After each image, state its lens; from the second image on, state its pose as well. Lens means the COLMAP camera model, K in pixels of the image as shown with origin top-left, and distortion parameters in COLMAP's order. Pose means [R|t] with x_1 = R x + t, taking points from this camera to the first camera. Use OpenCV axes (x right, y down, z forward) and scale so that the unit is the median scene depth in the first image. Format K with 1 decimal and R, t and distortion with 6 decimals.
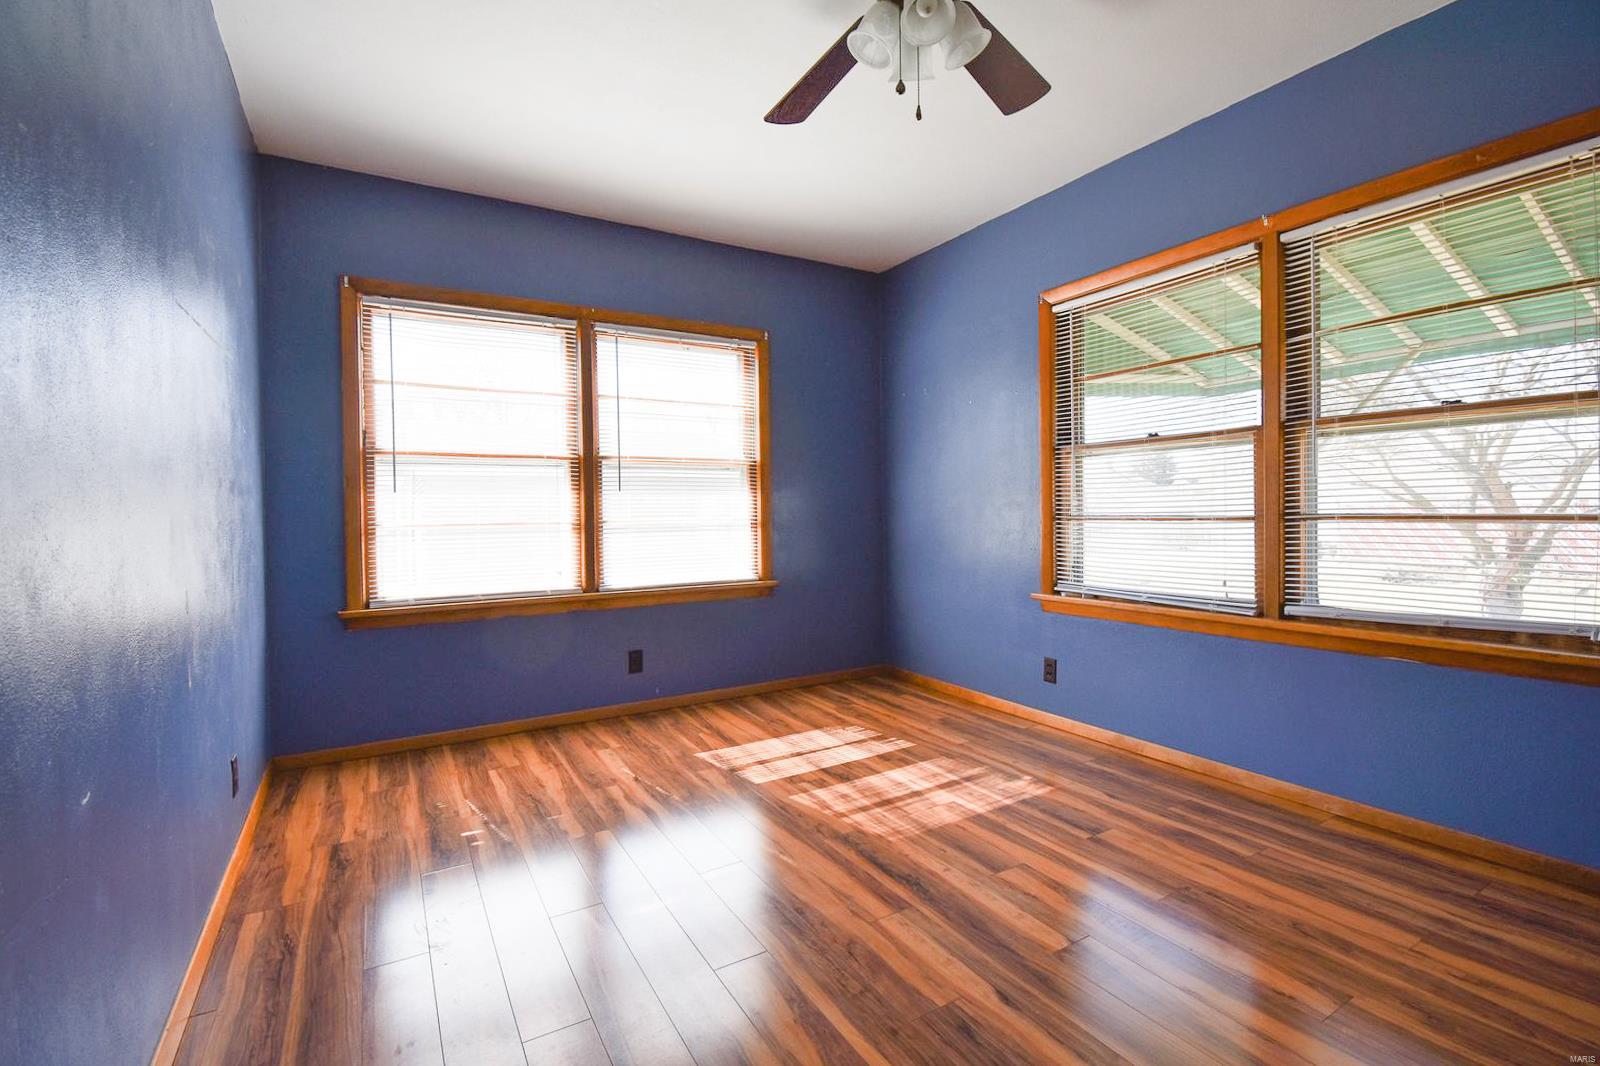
lens RADIAL K [[724.5, 0, 800.0], [0, 724.5, 533.0], [0, 0, 1]] dist [0.020004, -0.029416]
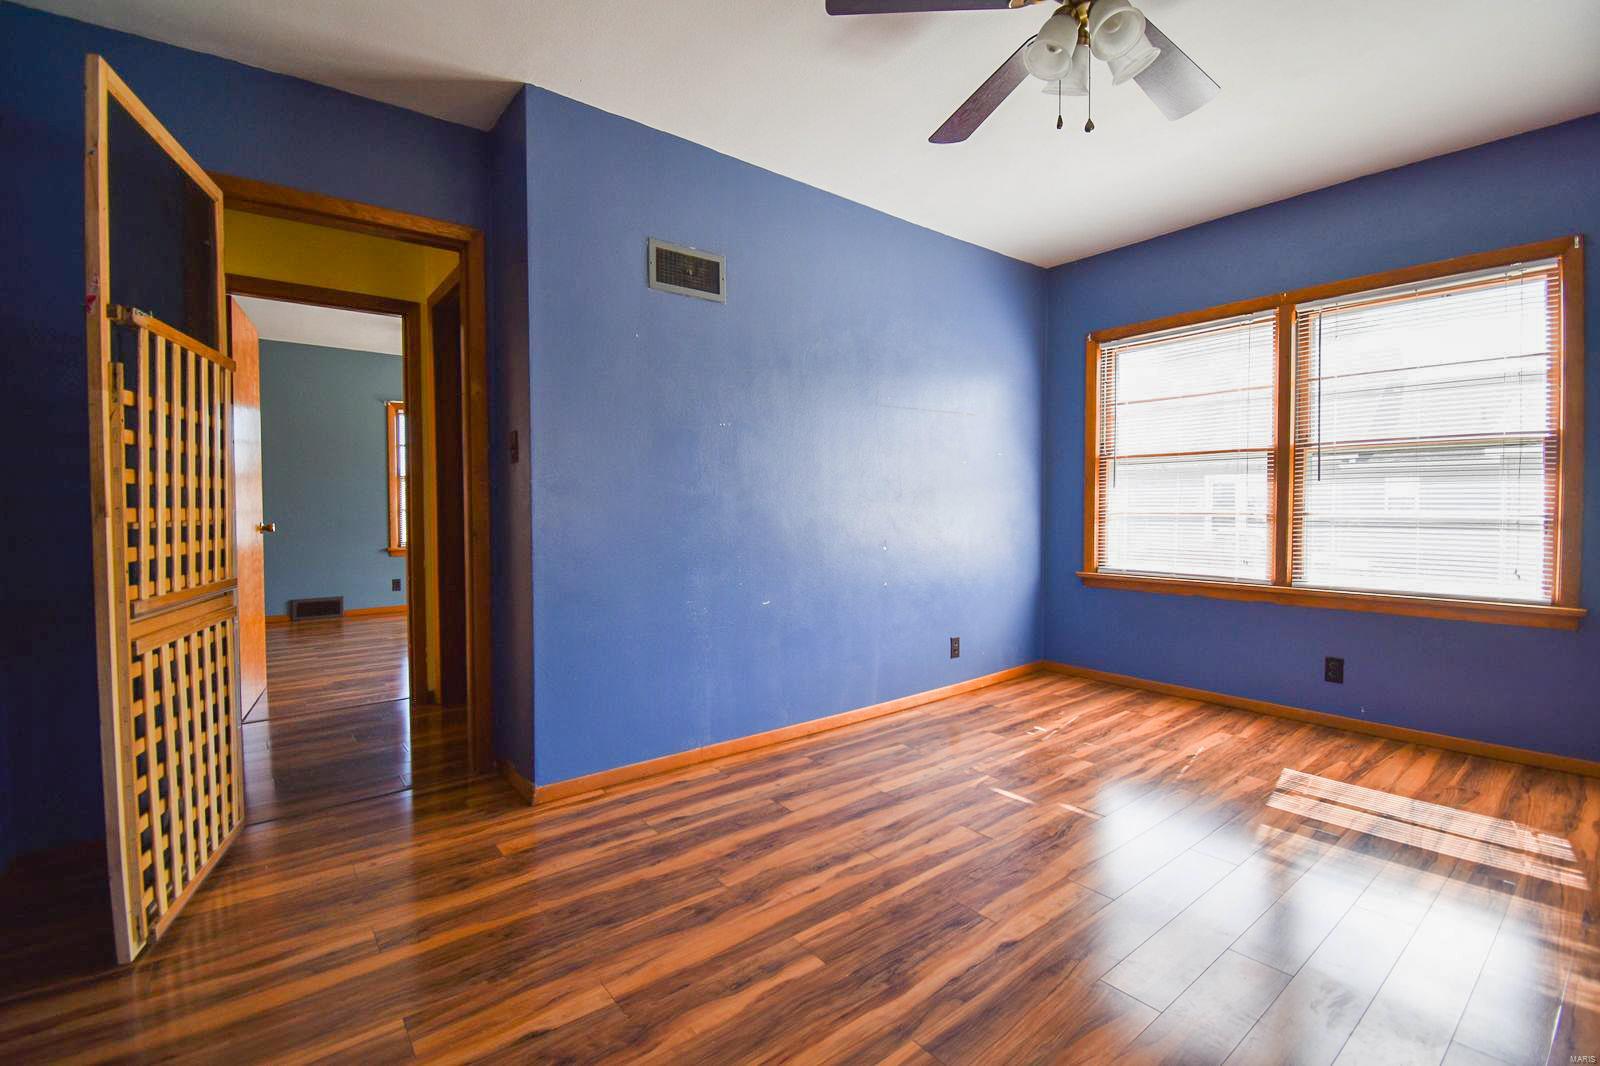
lens RADIAL K [[724.5, 0, 800.0], [0, 724.5, 533.0], [0, 0, 1]] dist [0.020004, -0.029416]
pose [[0.109456, 0.048591, -0.992803, 0.680014], [-0.026520, 0.998592, 0.045951, -0.018105], [0.993638, 0.021299, 0.110591, 0.279631]]
